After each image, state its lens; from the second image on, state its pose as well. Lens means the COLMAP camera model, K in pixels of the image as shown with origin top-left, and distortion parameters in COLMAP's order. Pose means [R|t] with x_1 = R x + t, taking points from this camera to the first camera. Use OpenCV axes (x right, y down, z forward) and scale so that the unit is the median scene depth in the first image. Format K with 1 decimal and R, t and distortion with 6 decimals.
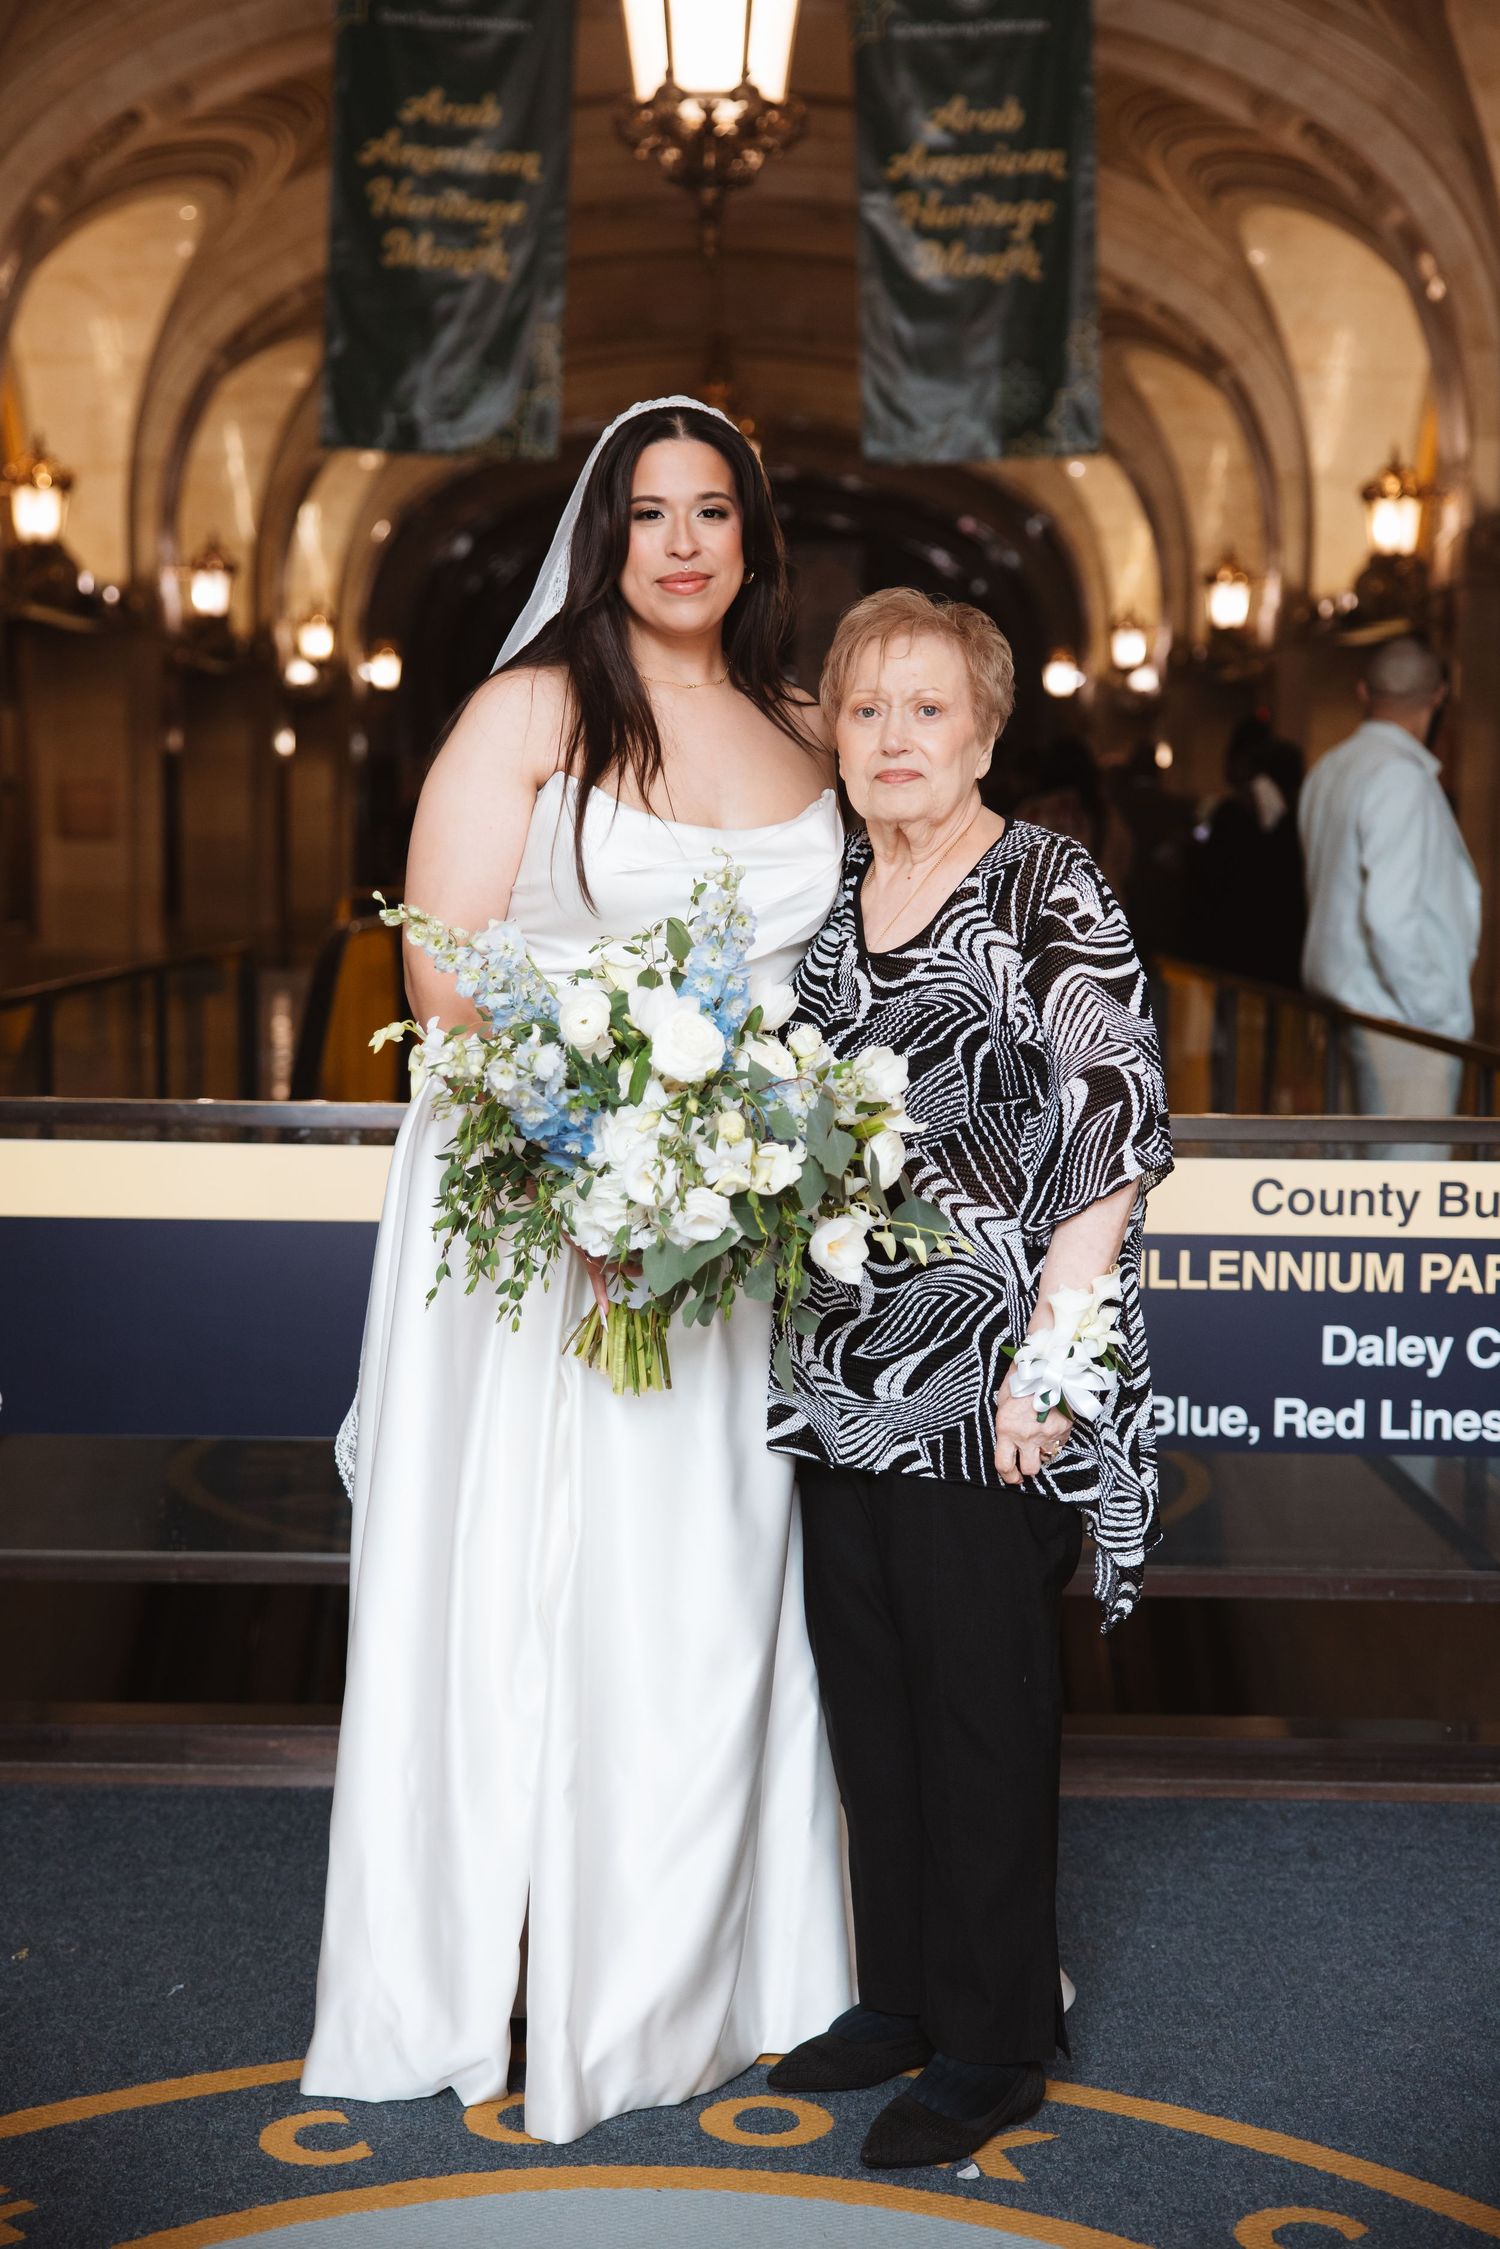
lens RADIAL K [[3476.5, 0, 684.4], [0, 3476.5, 1120.8], [0, 0, 1]] dist [0.151584, 0.043777]
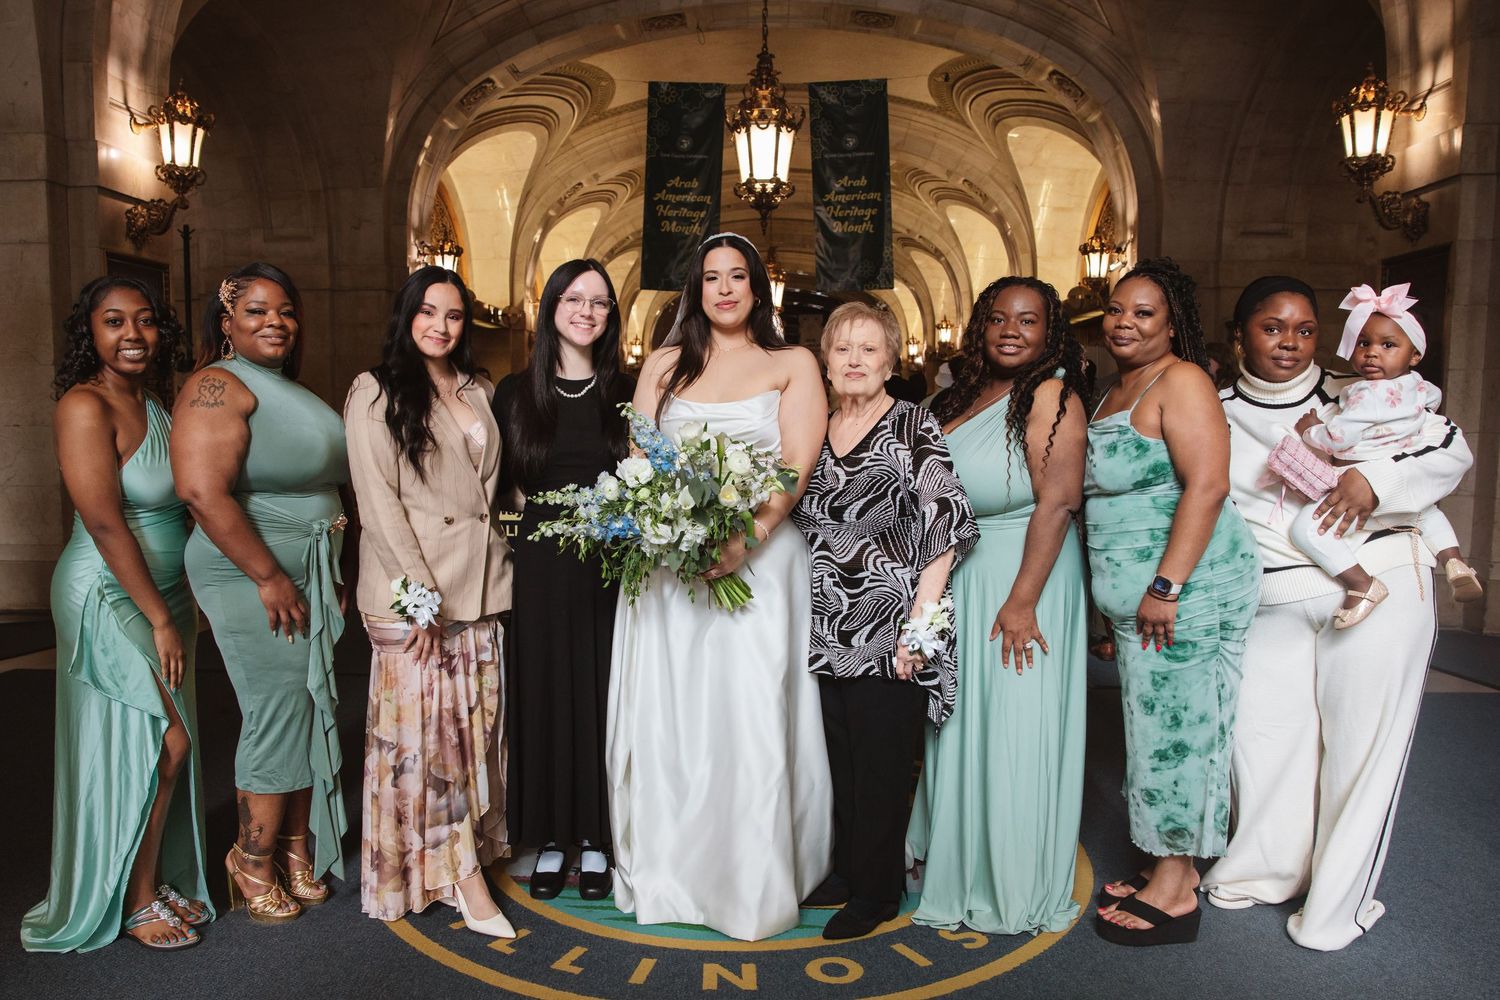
lens RADIAL K [[1008.3, 0, 679.1], [0, 1008.3, 505.5], [0, 0, 1]] dist [-0.093089, 0.041001]
pose [[0.997477, -0.001474, -0.070980, -0.006932], [0.002408, 0.999912, 0.013078, -0.012689], [0.070954, -0.013215, 0.997392, 0.114141]]
